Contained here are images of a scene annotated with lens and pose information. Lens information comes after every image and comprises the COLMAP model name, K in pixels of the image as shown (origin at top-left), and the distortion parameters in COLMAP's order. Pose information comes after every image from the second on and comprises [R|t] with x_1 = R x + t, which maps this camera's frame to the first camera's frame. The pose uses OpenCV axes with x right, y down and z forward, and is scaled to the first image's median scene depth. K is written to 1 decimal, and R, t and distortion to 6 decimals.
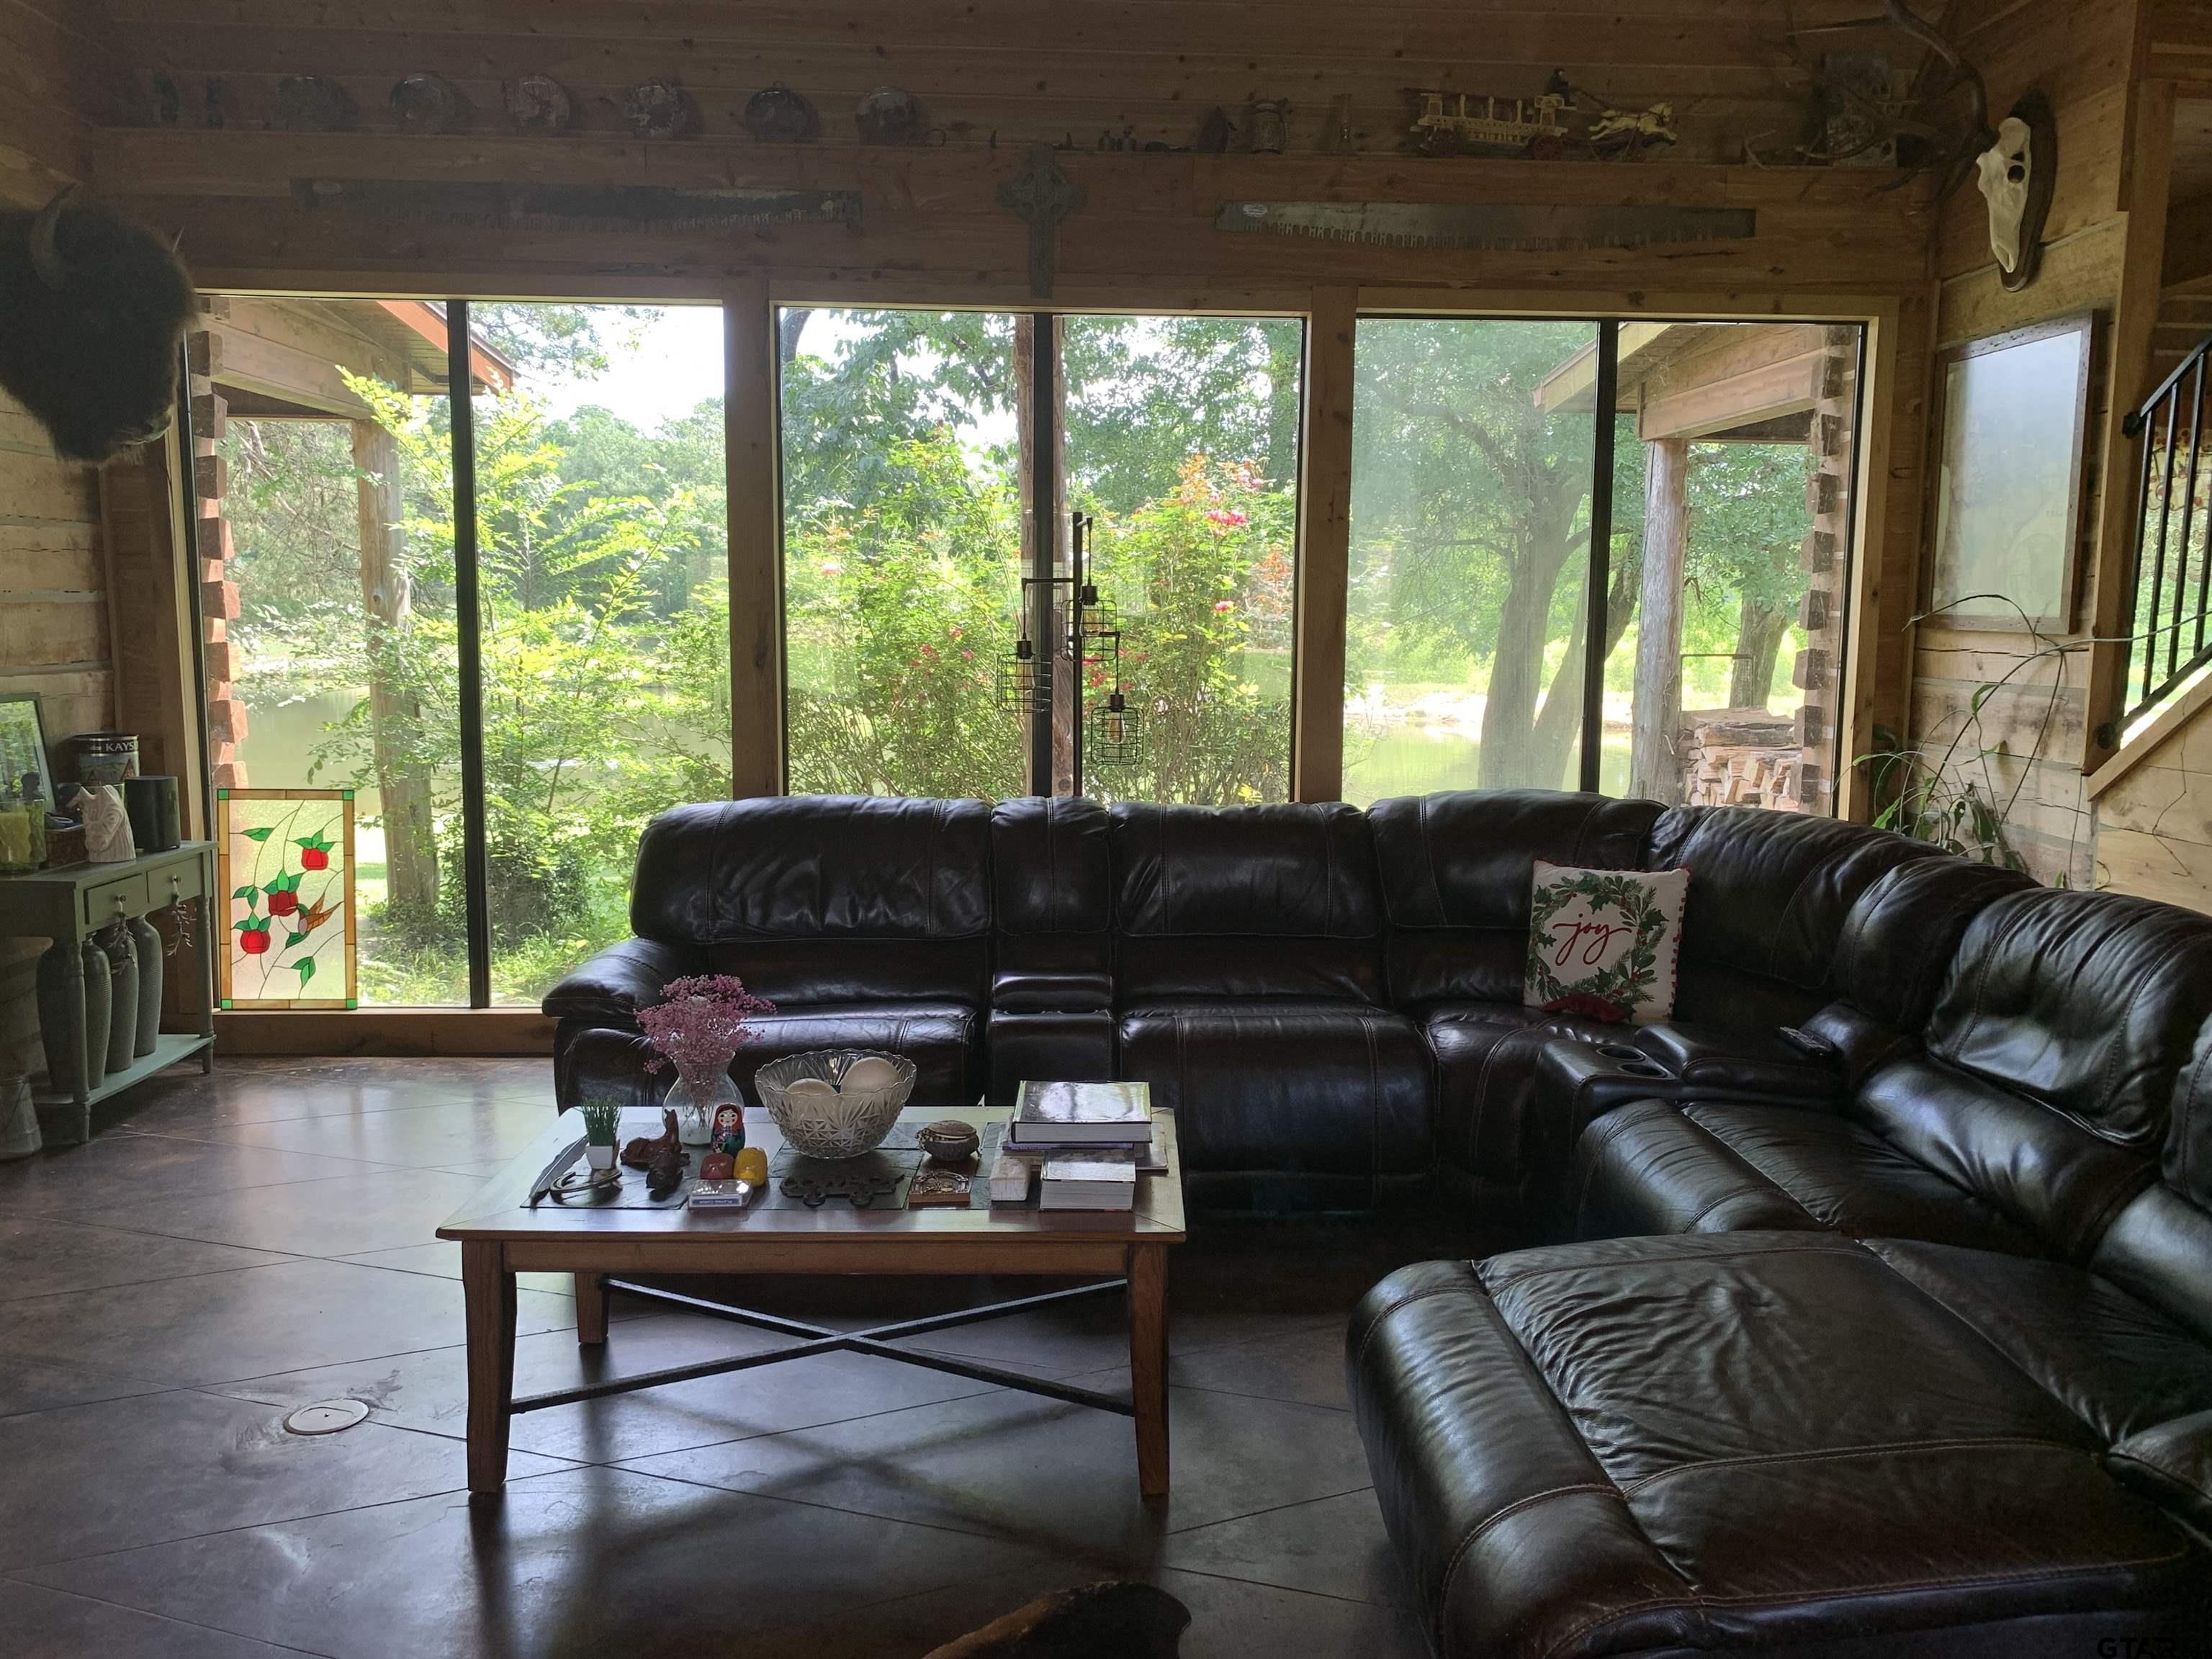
lens RADIAL K [[1672.1, 0, 1106.5], [0, 1672.1, 822.4], [0, 0, 1]] dist [0.011527, -0.030702]
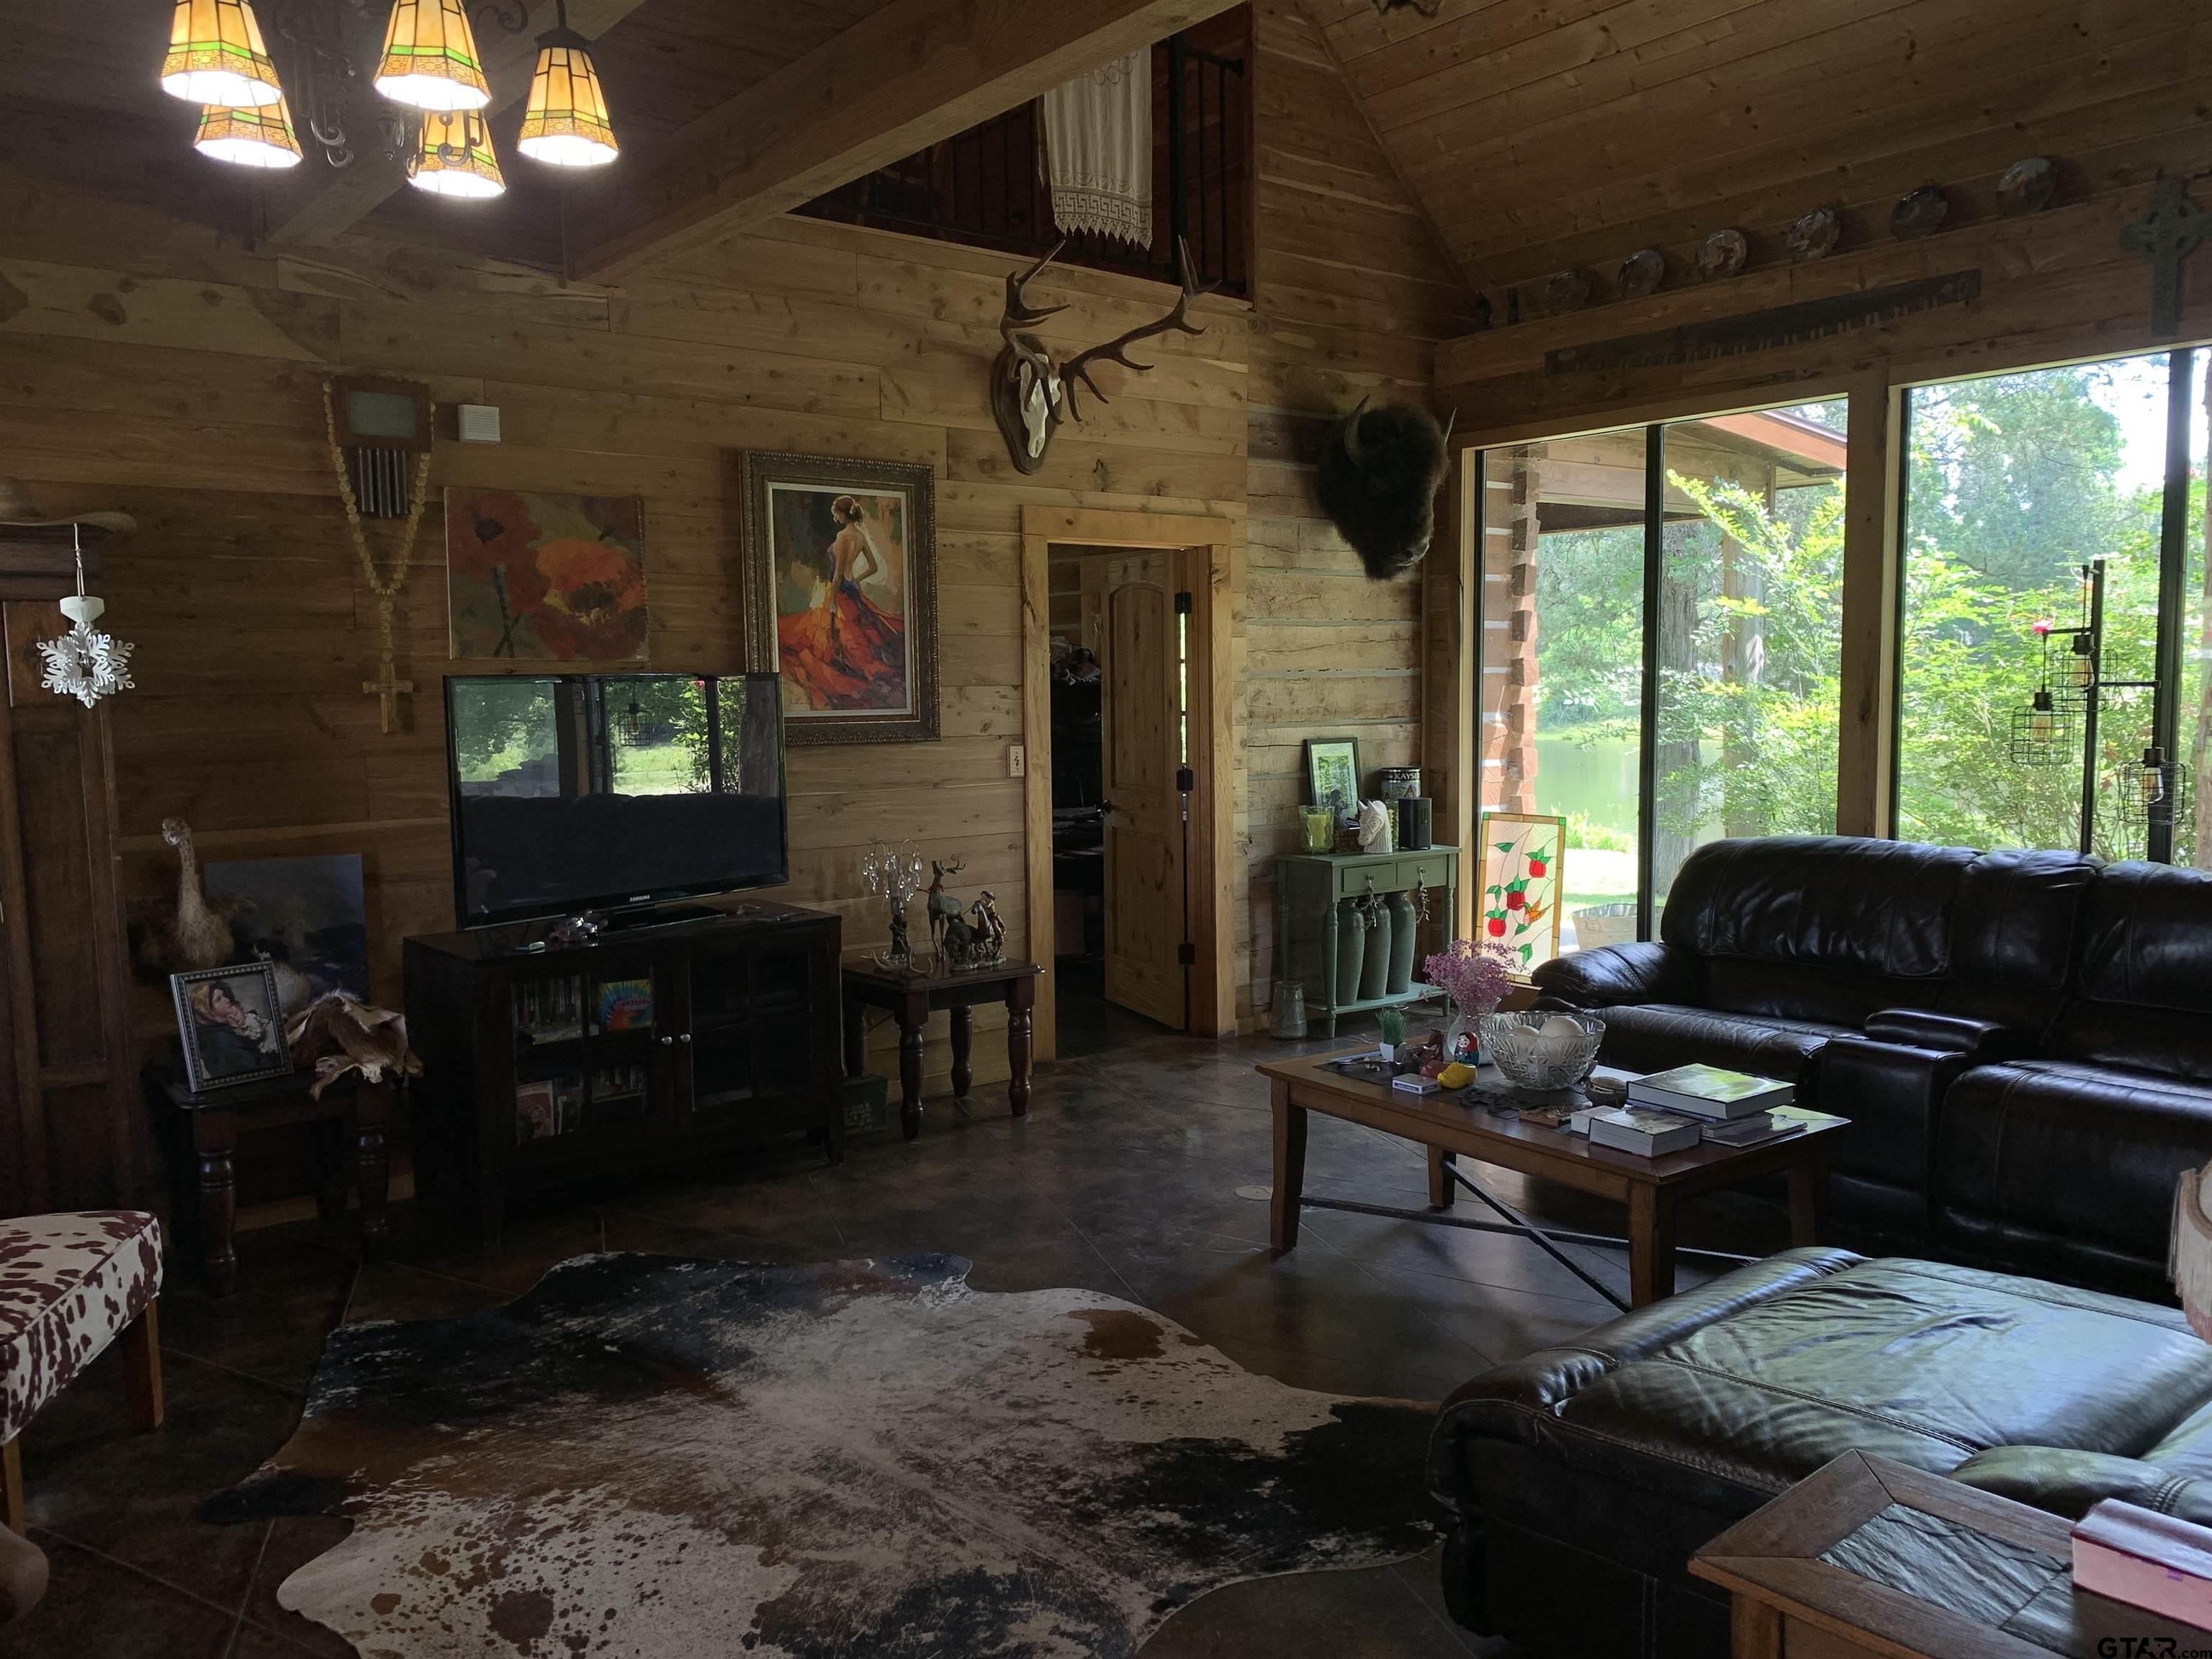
lens RADIAL K [[1672.1, 0, 1123.1], [0, 1672.1, 824.6], [0, 0, 1]] dist [0.011527, -0.030702]
pose [[0.574069, 0.050750, -0.817233, 0.422656], [-0.083459, 0.996506, 0.003257, 0.010755], [0.814542, 0.066336, 0.576299, -0.013551]]
